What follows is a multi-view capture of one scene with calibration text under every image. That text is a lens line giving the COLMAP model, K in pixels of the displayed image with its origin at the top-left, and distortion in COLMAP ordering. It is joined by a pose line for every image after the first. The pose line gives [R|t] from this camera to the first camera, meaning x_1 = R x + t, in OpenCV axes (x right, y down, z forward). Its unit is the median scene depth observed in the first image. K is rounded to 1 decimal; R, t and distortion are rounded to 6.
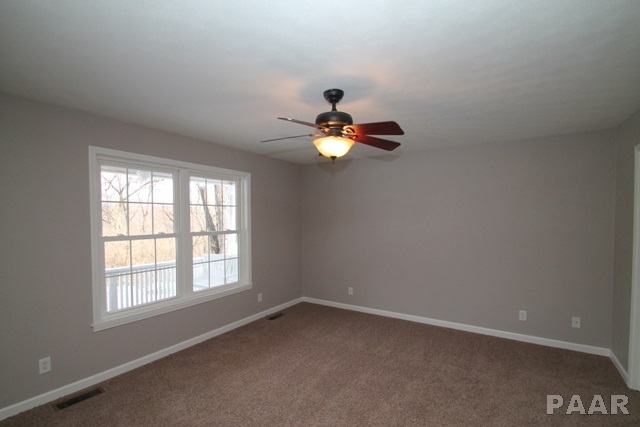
lens RADIAL K [[298.5, 0, 322.7], [0, 298.5, 215.4], [0, 0, 1]] dist [0.002255, -0.011667]
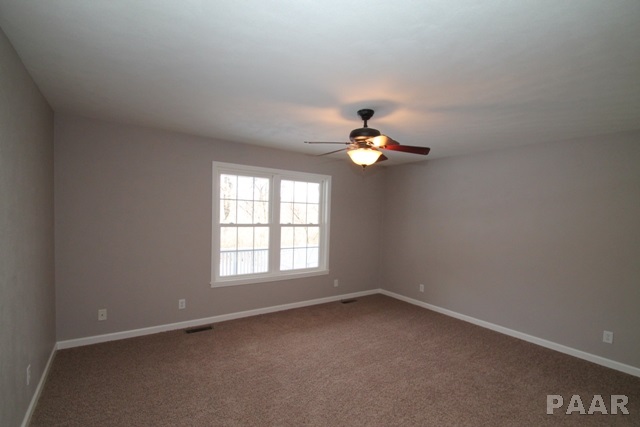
lens RADIAL K [[298.5, 0, 322.6], [0, 298.5, 211.9], [0, 0, 1]] dist [0.002255, -0.011667]
pose [[0.919963, 0.029391, -0.390901, 0.250900], [-0.030888, 0.999520, 0.002457, -0.002620], [0.390786, 0.009814, 0.920429, -0.121110]]
